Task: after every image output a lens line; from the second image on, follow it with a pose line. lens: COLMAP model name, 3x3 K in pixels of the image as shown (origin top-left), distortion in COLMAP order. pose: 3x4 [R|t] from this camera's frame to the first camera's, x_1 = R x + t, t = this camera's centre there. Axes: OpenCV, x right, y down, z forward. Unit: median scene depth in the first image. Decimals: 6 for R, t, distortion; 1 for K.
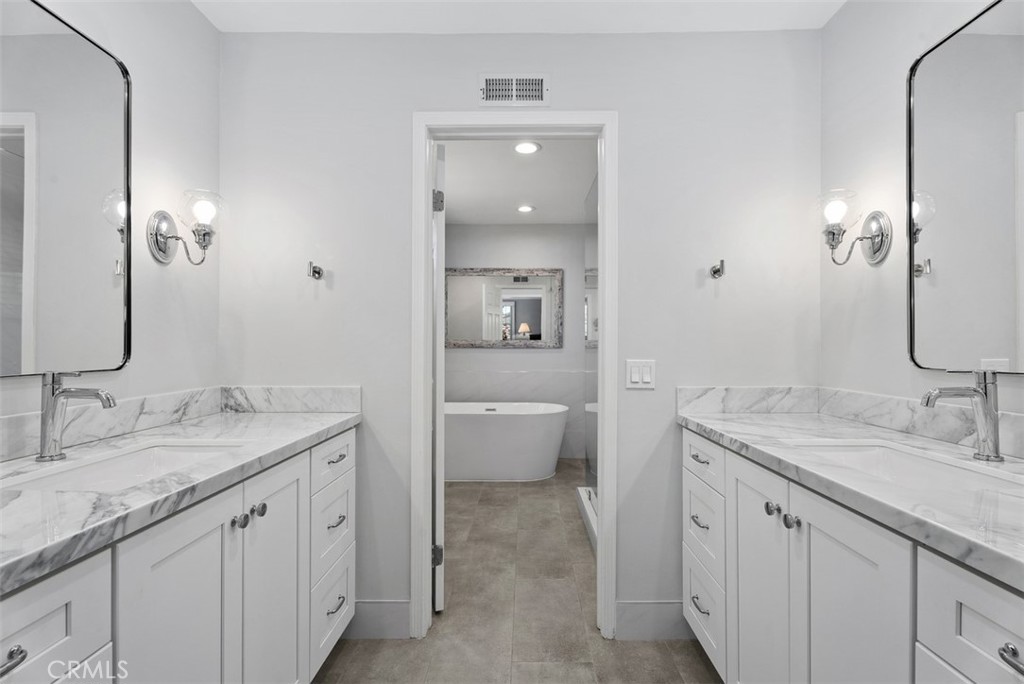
lens RADIAL K [[462.9, 0, 521.8], [0, 462.9, 344.5], [0, 0, 1]] dist [0.000785, 0.000054]
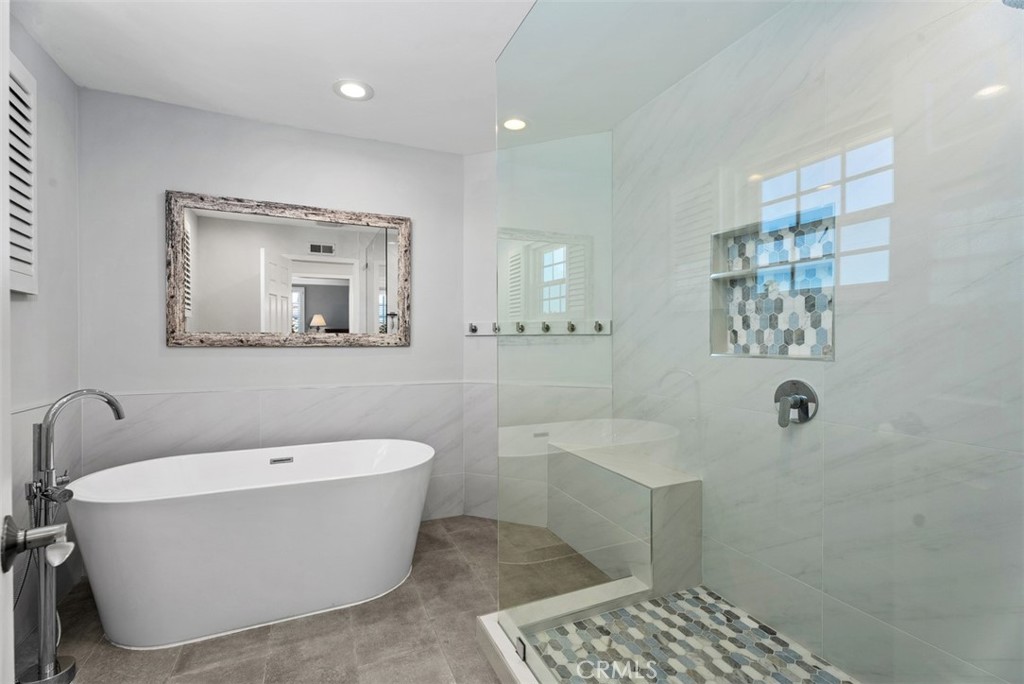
lens RADIAL K [[444.8, 0, 512.0], [0, 444.8, 342.0], [0, 0, 1]] dist [0.001357, 0.000143]
pose [[0.906315, -0.004124, 0.422582, -0.068534], [0.003290, 0.999991, 0.002702, 0.001329], [-0.422589, -0.001058, 0.906321, 0.672064]]
